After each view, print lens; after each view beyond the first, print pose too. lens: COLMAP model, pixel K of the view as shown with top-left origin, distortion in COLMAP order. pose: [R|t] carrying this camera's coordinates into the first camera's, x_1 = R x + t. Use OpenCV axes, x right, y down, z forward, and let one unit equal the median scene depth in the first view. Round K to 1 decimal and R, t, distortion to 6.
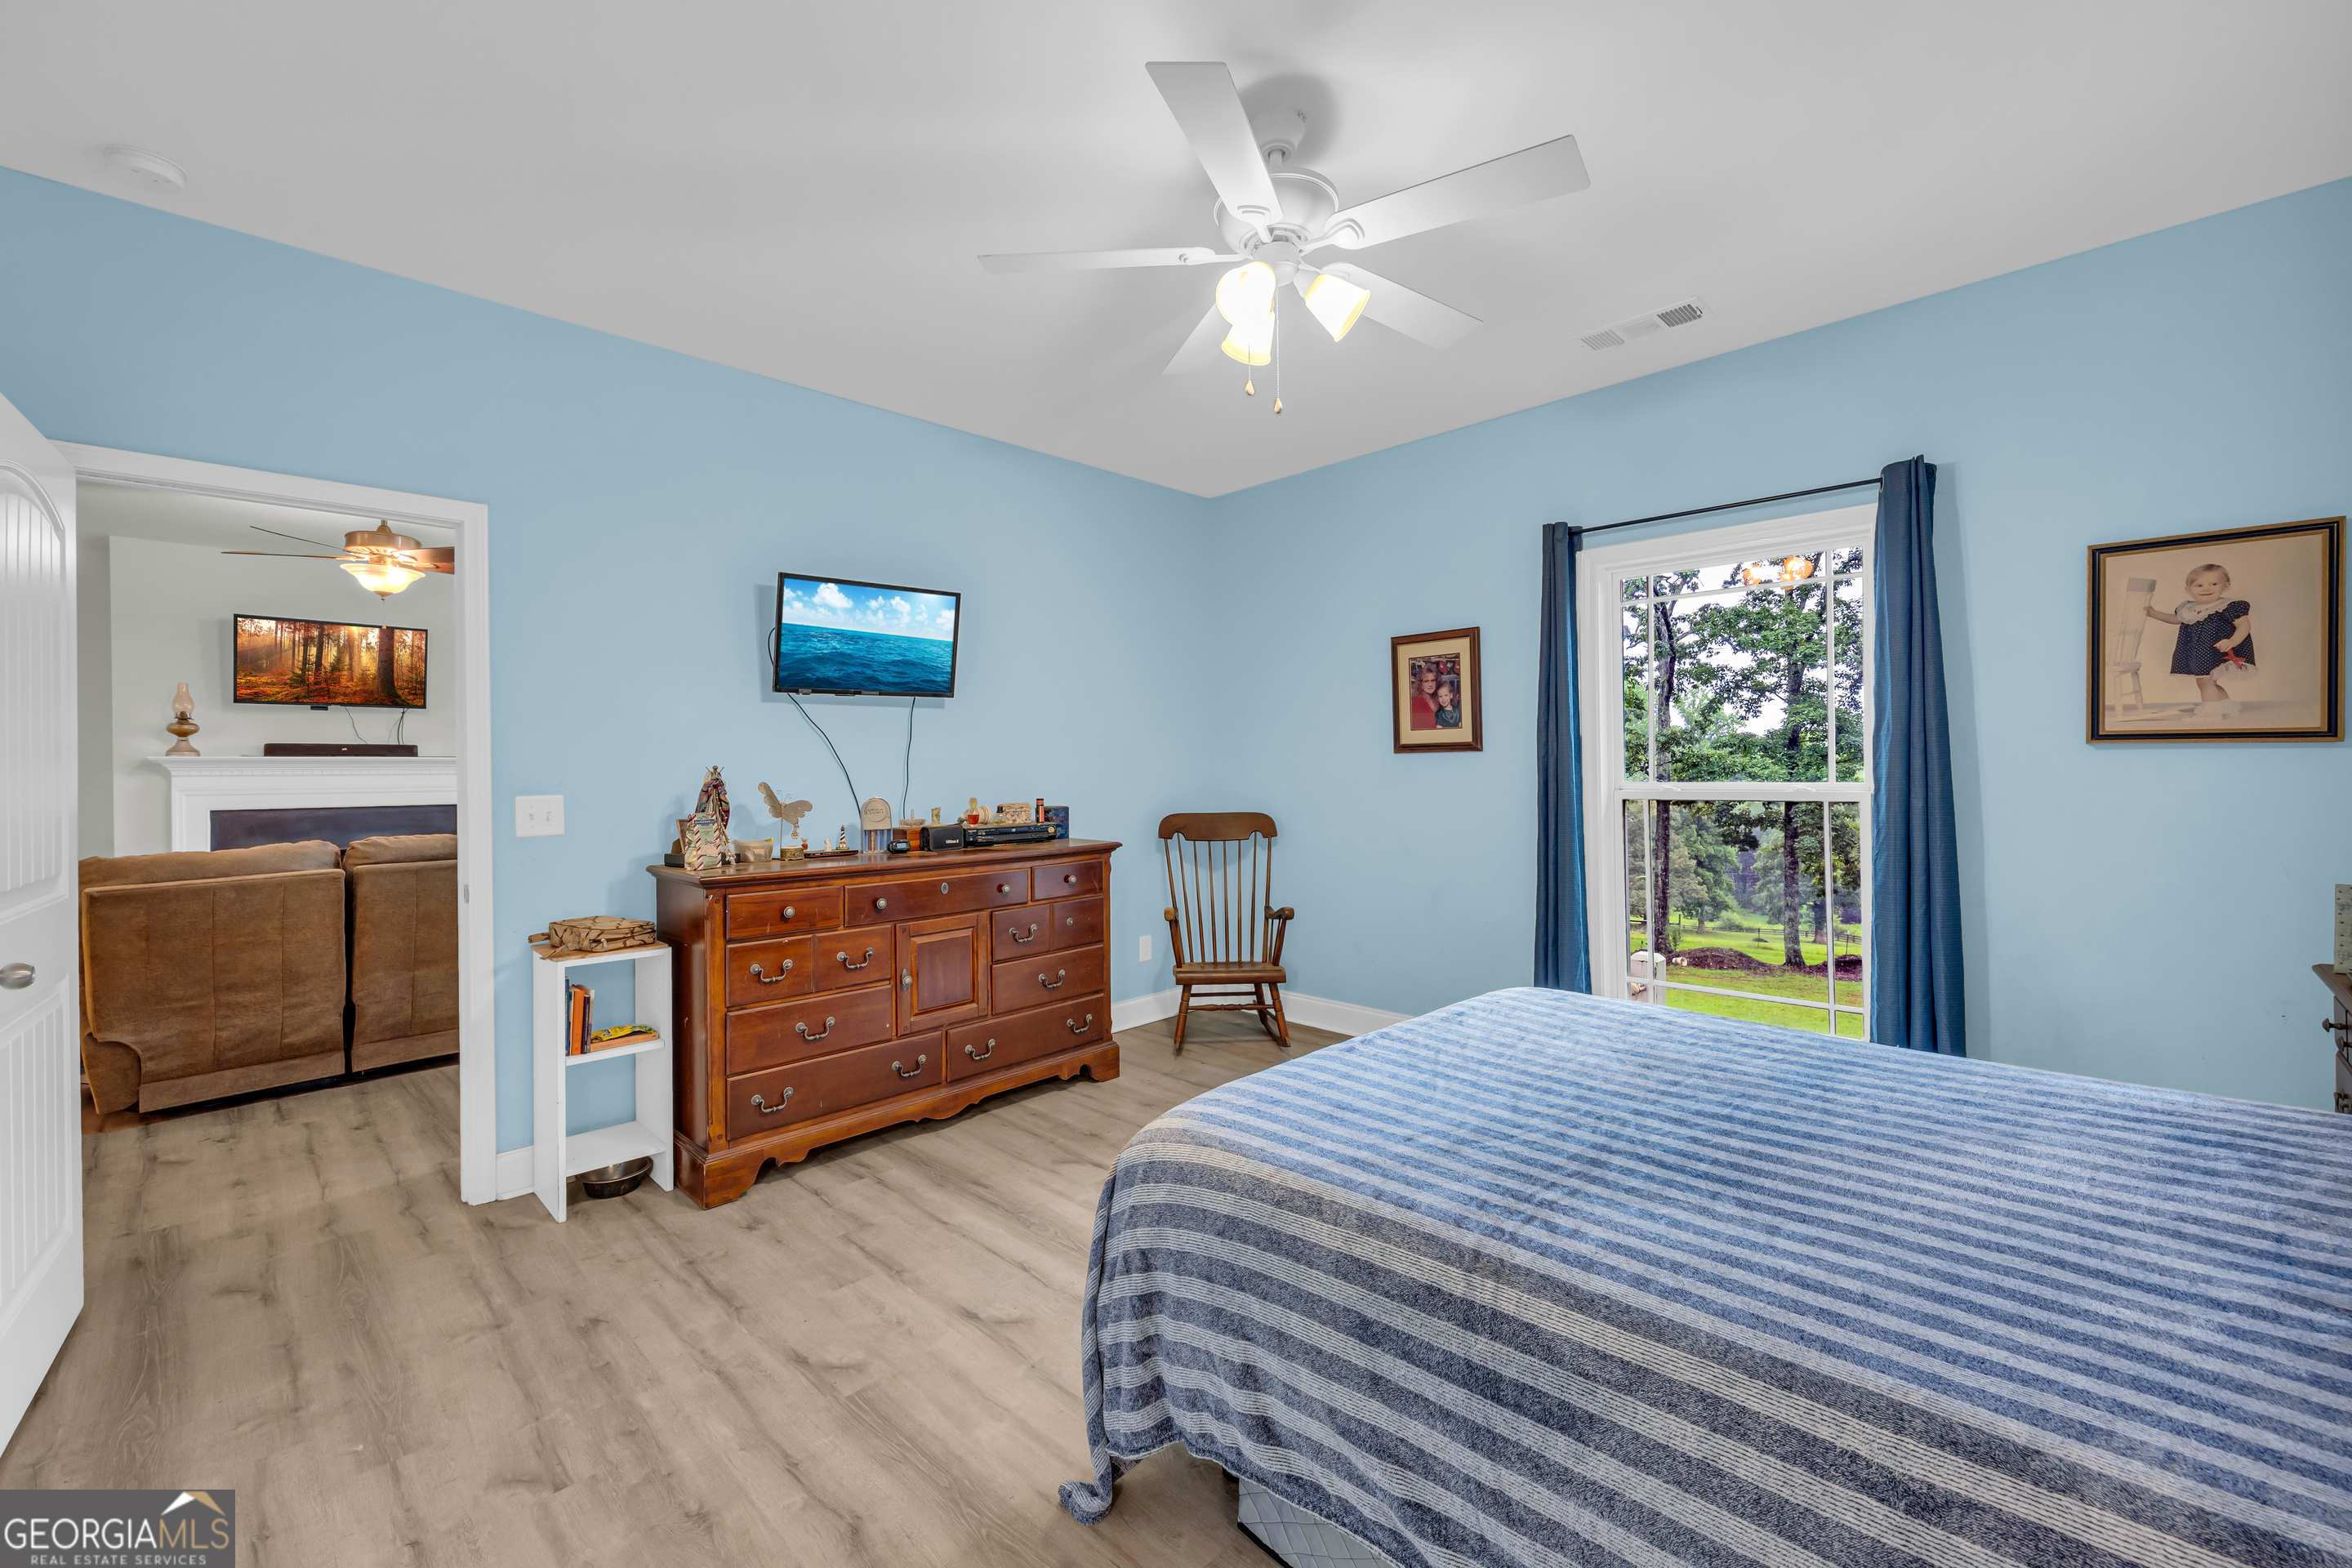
lens RADIAL K [[977.9, 0, 1235.5], [0, 977.9, 769.6], [0, 0, 1]] dist [-0.005174, 0.000551]
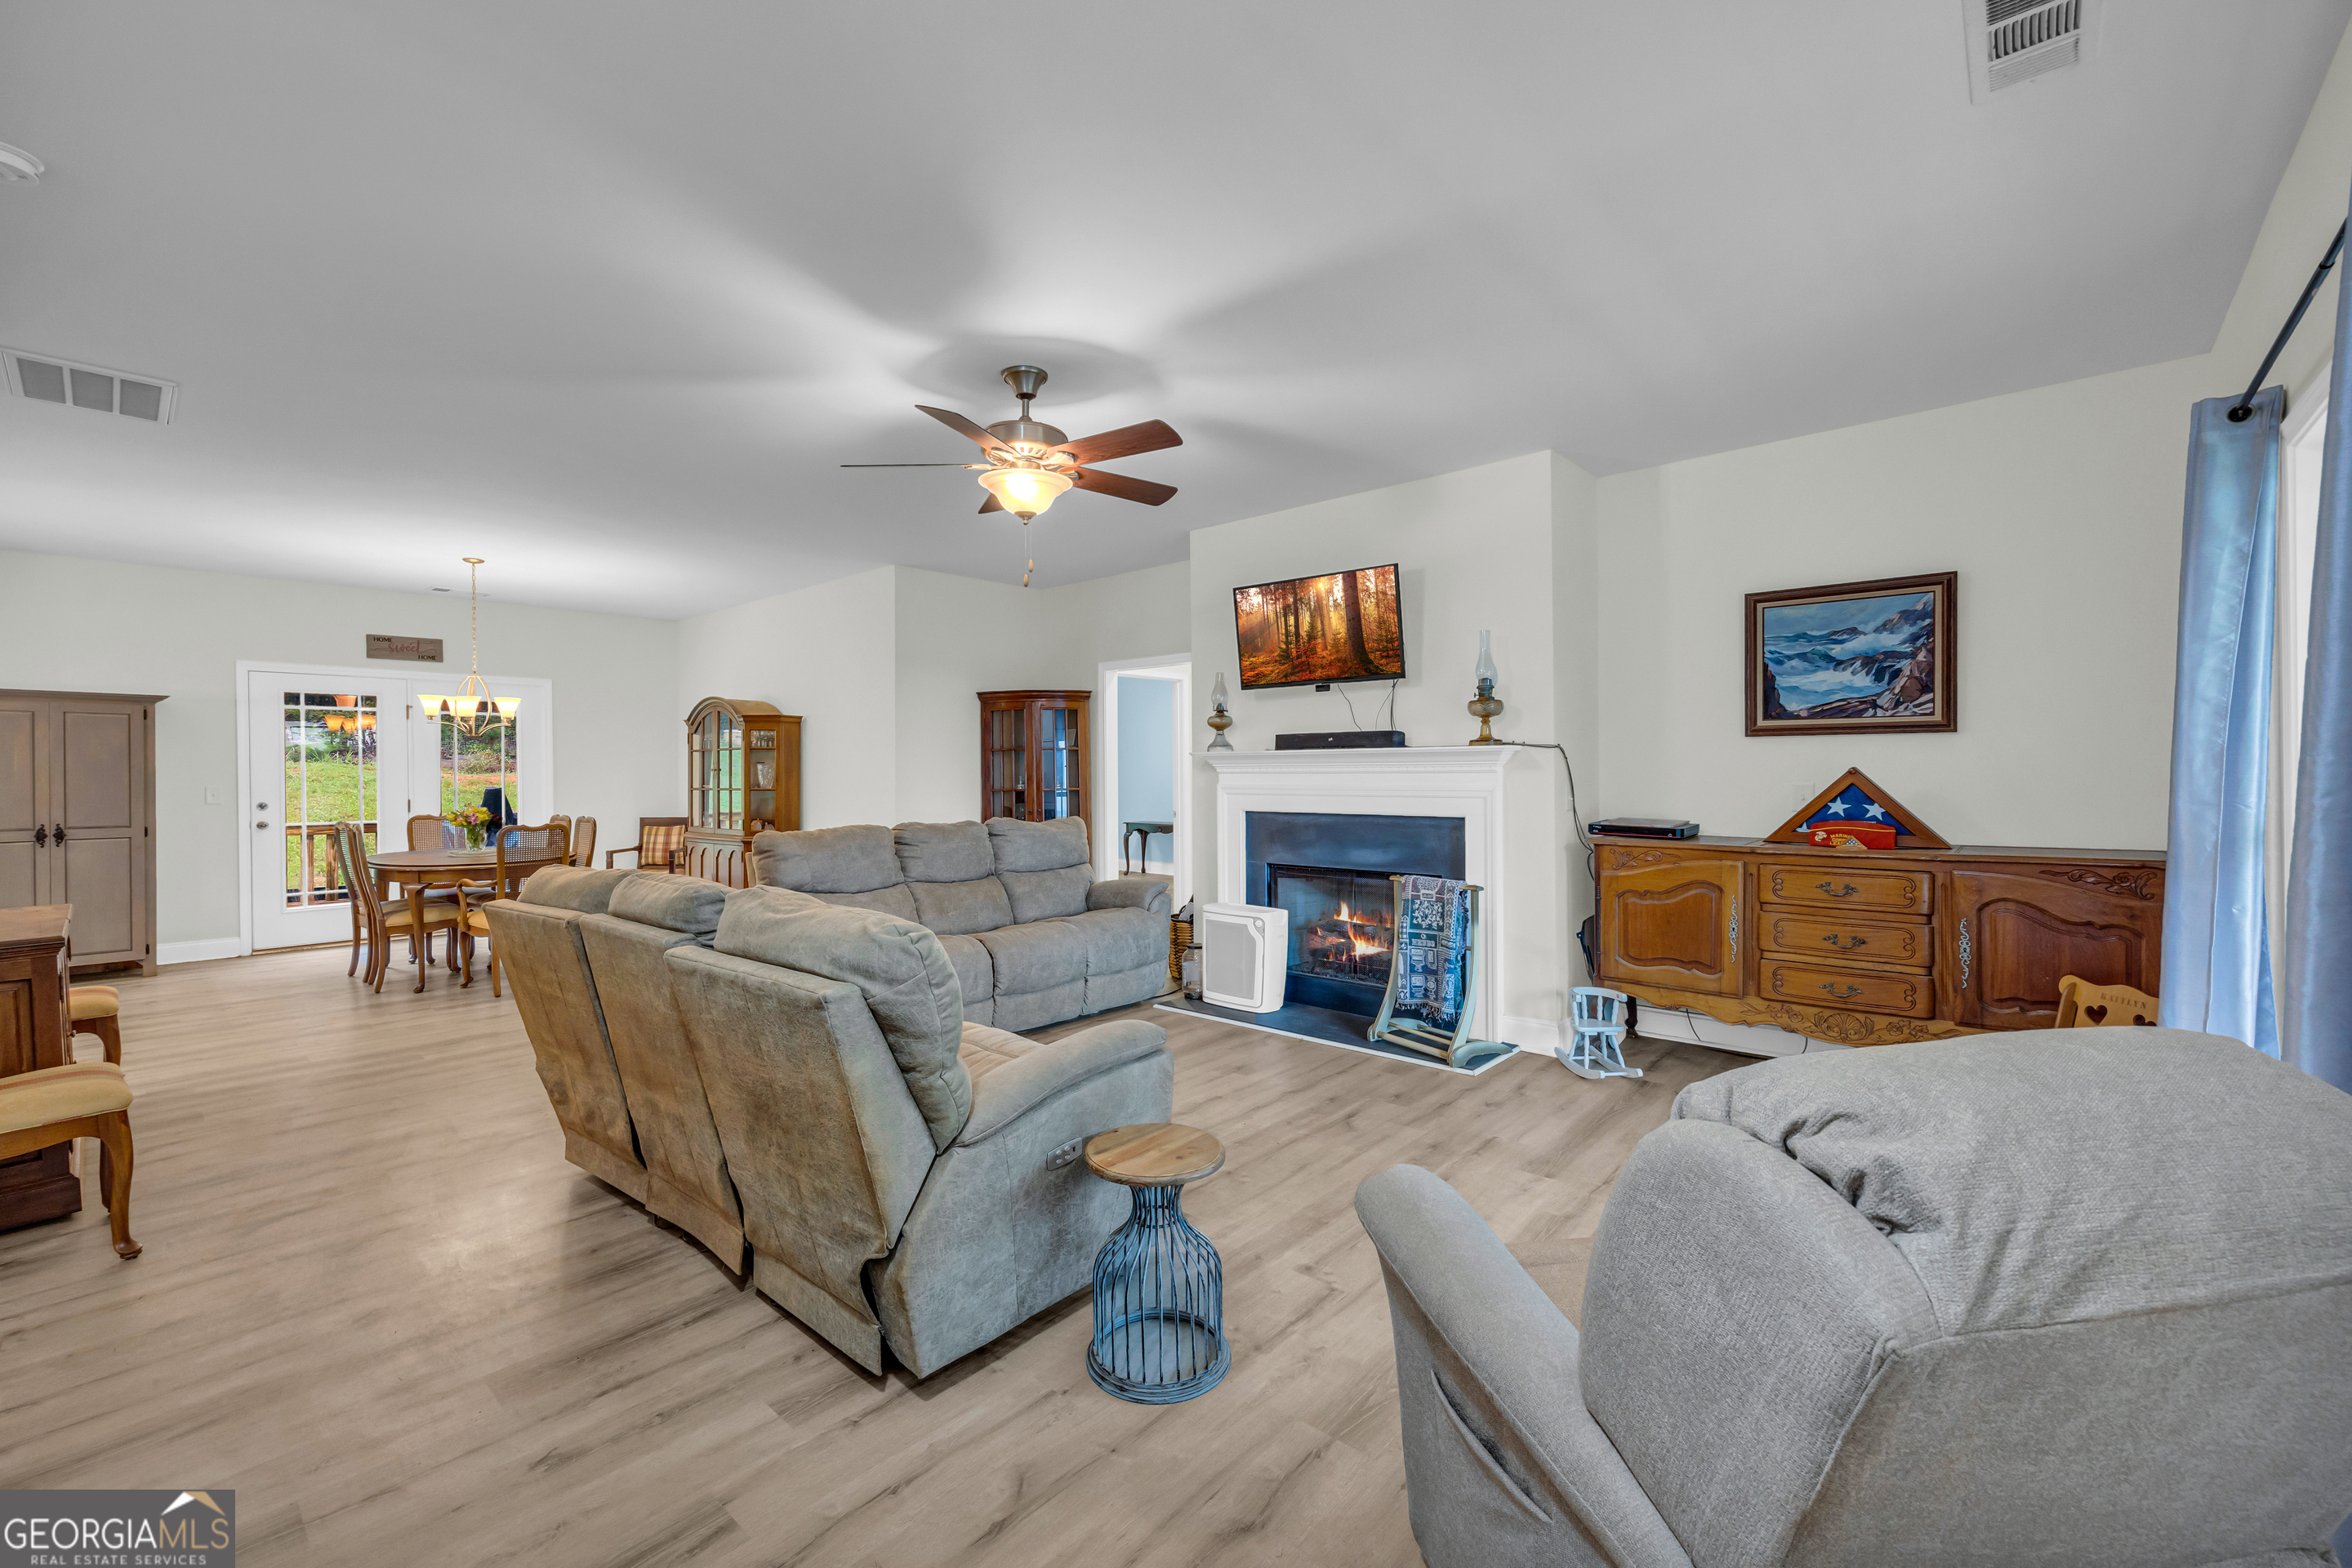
lens RADIAL K [[977.9, 0, 1156.4], [0, 977.9, 786.6], [0, 0, 1]] dist [-0.005174, 0.000551]
pose [[-0.029079, 0.015430, -0.999458, -0.128556], [-0.002153, 0.999878, 0.015499, 0.005340], [0.999575, 0.002603, -0.029043, 0.914061]]
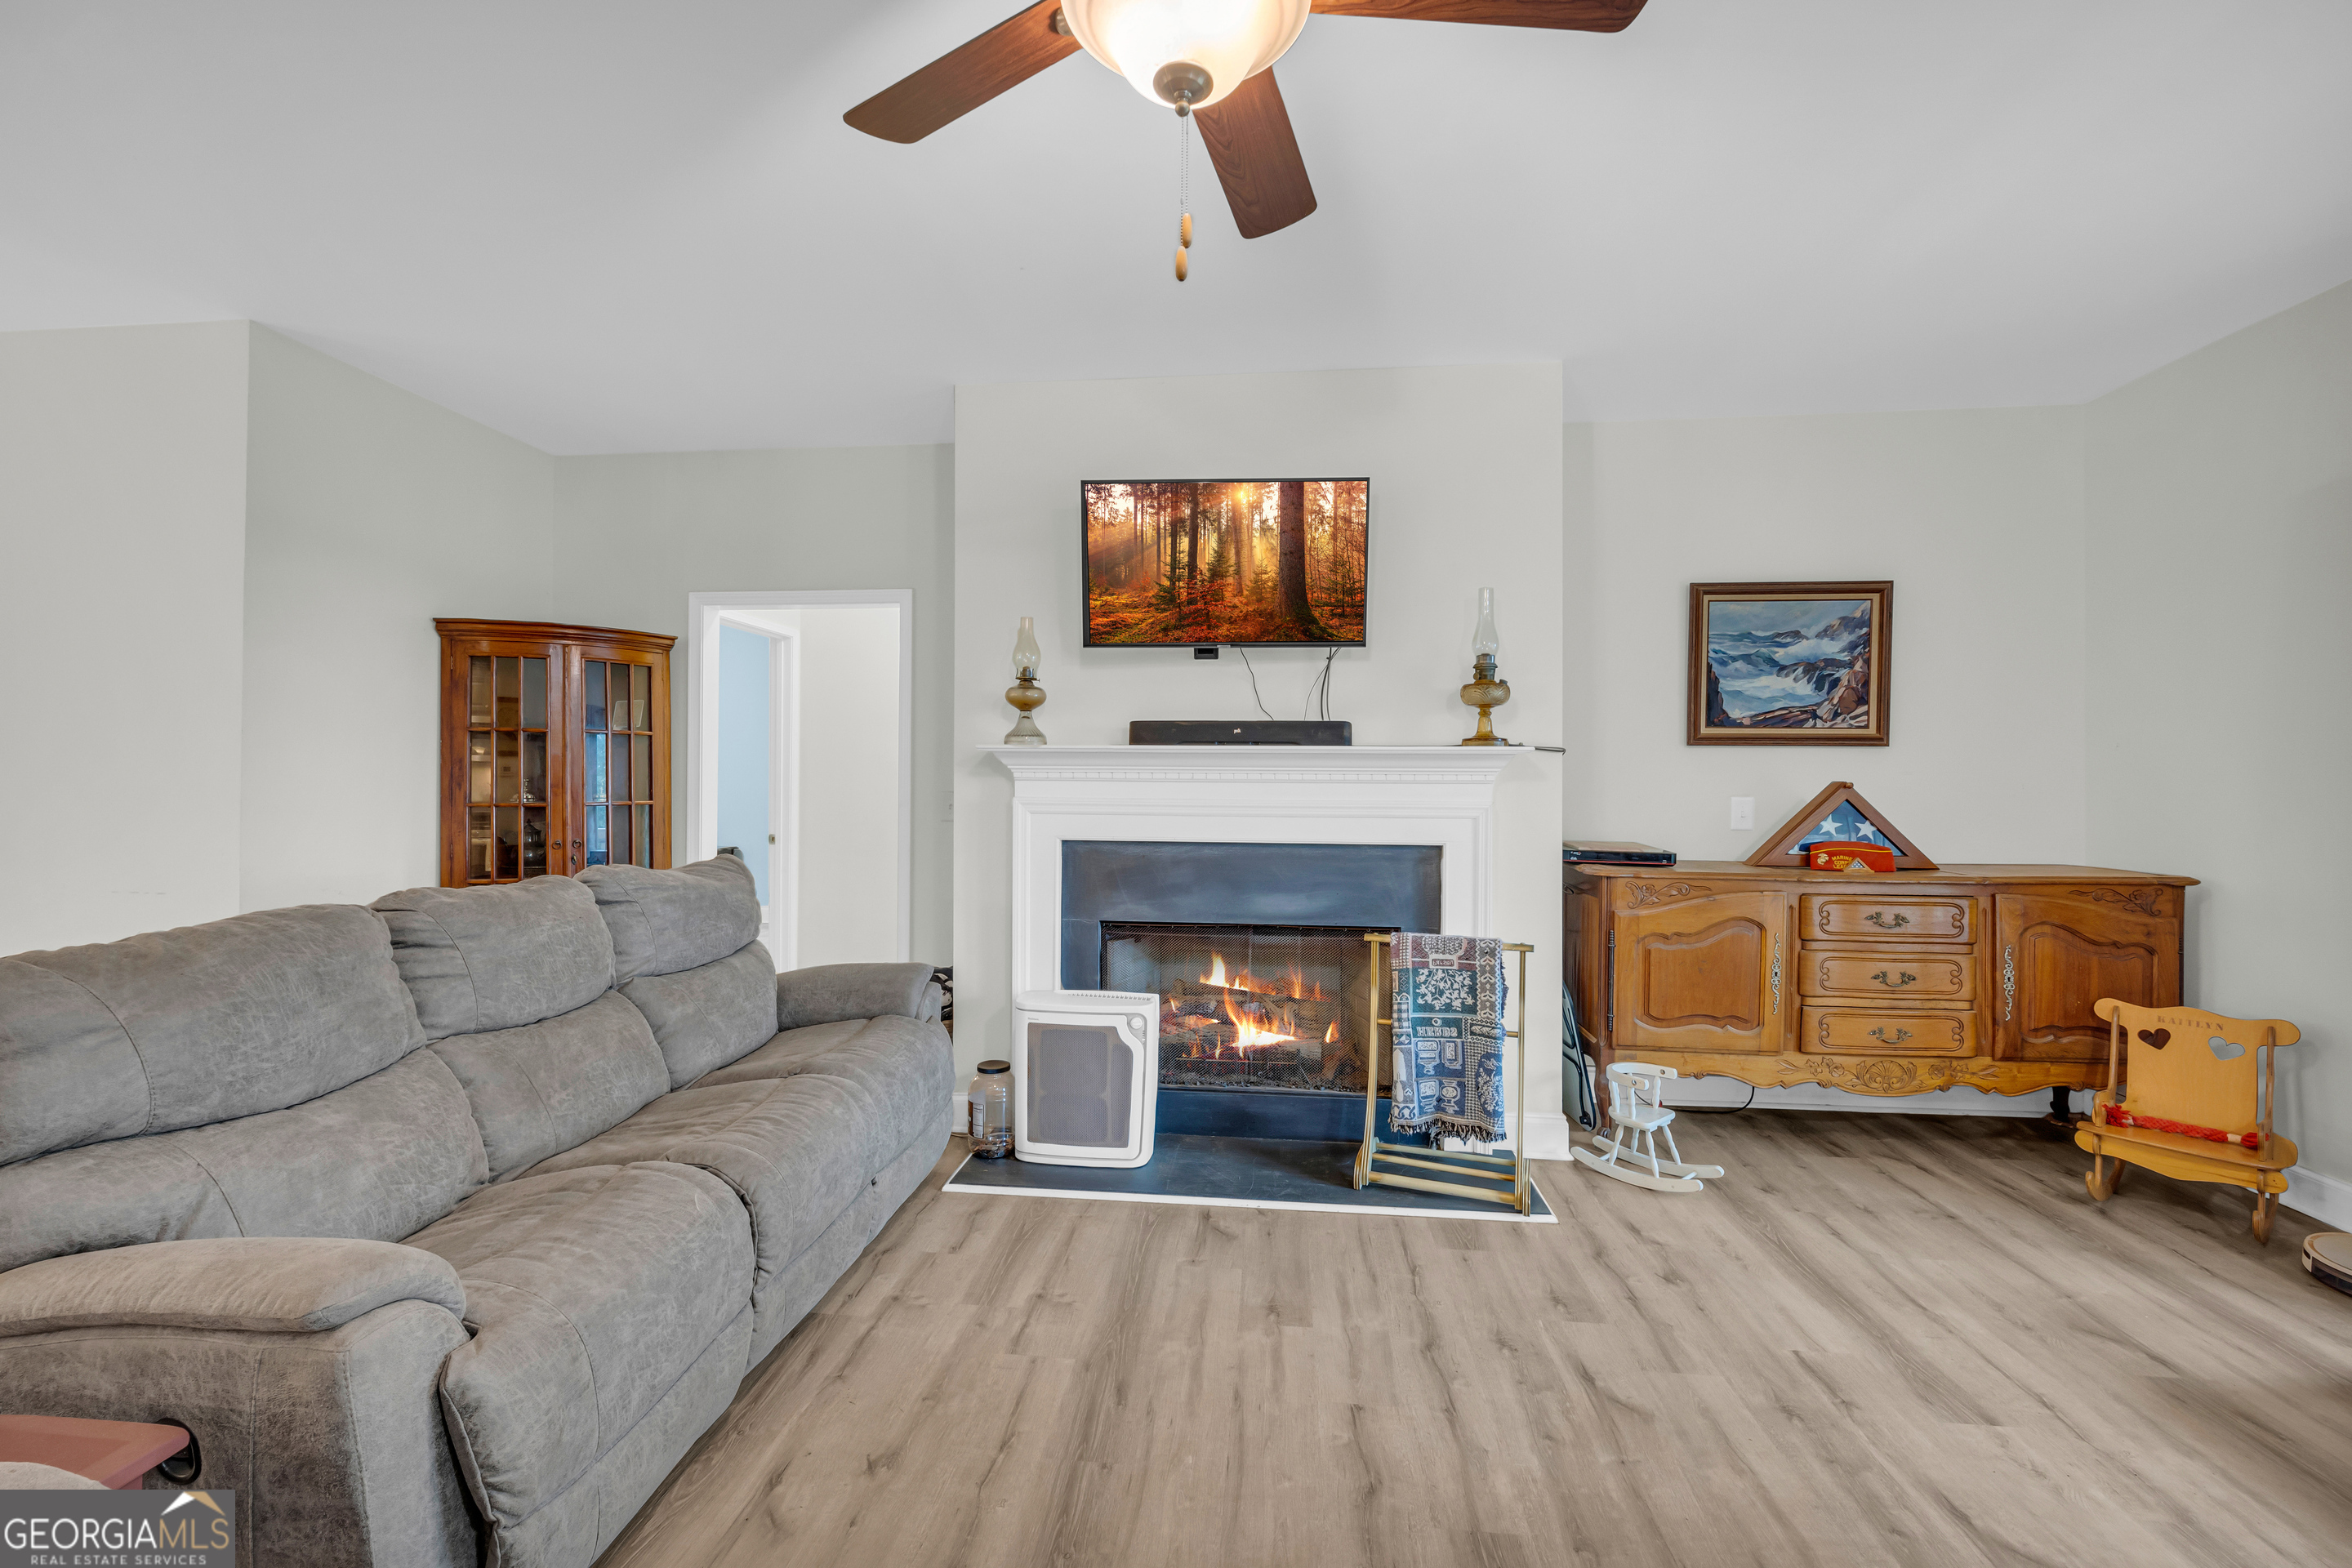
lens RADIAL K [[977.9, 0, 1181.0], [0, 977.9, 775.9], [0, 0, 1]] dist [-0.005174, 0.000551]
pose [[0.573739, 0.002238, -0.819035, -0.519921], [-0.013543, 0.999885, -0.006755, 0.007434], [0.818926, 0.014968, 0.573703, 0.701349]]
